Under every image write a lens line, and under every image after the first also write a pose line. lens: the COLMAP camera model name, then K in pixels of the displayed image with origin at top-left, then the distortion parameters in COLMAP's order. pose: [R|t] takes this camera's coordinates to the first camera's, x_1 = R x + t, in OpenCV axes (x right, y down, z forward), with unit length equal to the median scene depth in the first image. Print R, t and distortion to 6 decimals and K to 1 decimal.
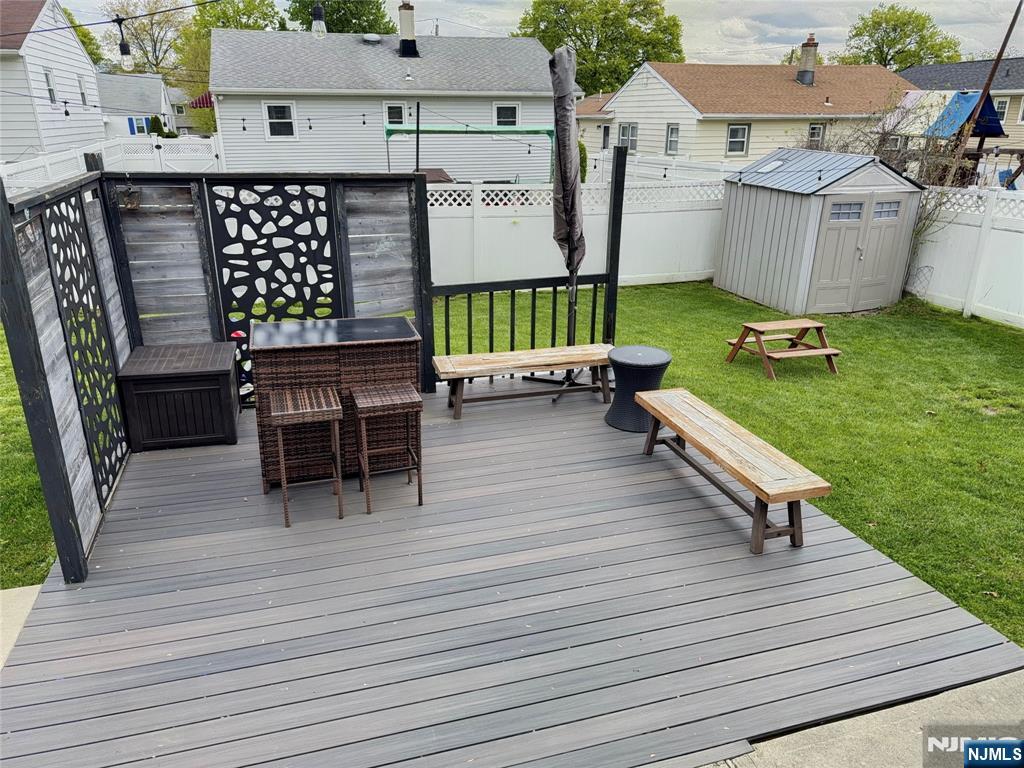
lens RADIAL K [[725.0, 0, 510.2], [0, 725.0, 388.5], [0, 0, 1]] dist [0.074619, -0.089418]
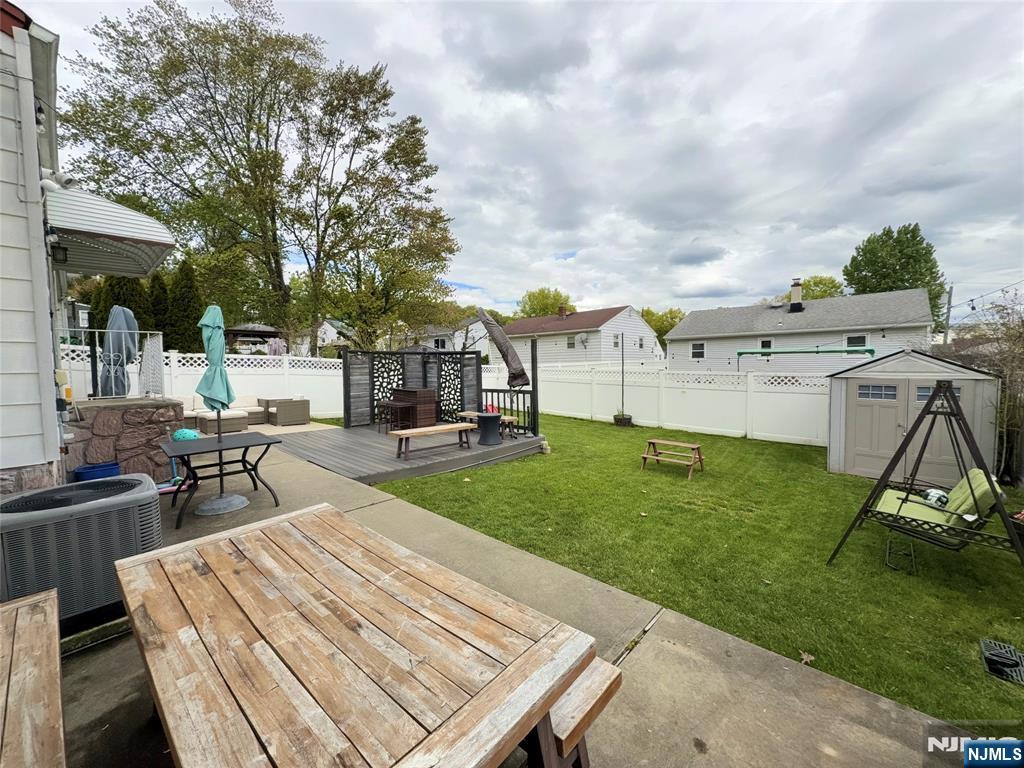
lens RADIAL K [[412.0, 0, 505.1], [0, 412.0, 388.8], [0, 0, 1]] dist [0.003255, 0.000381]
pose [[0.475109, 0.044008, -0.878826, 1.441351], [-0.294858, 0.948968, -0.111885, 0.011344], [0.829054, 0.312287, 0.463839, 0.361681]]
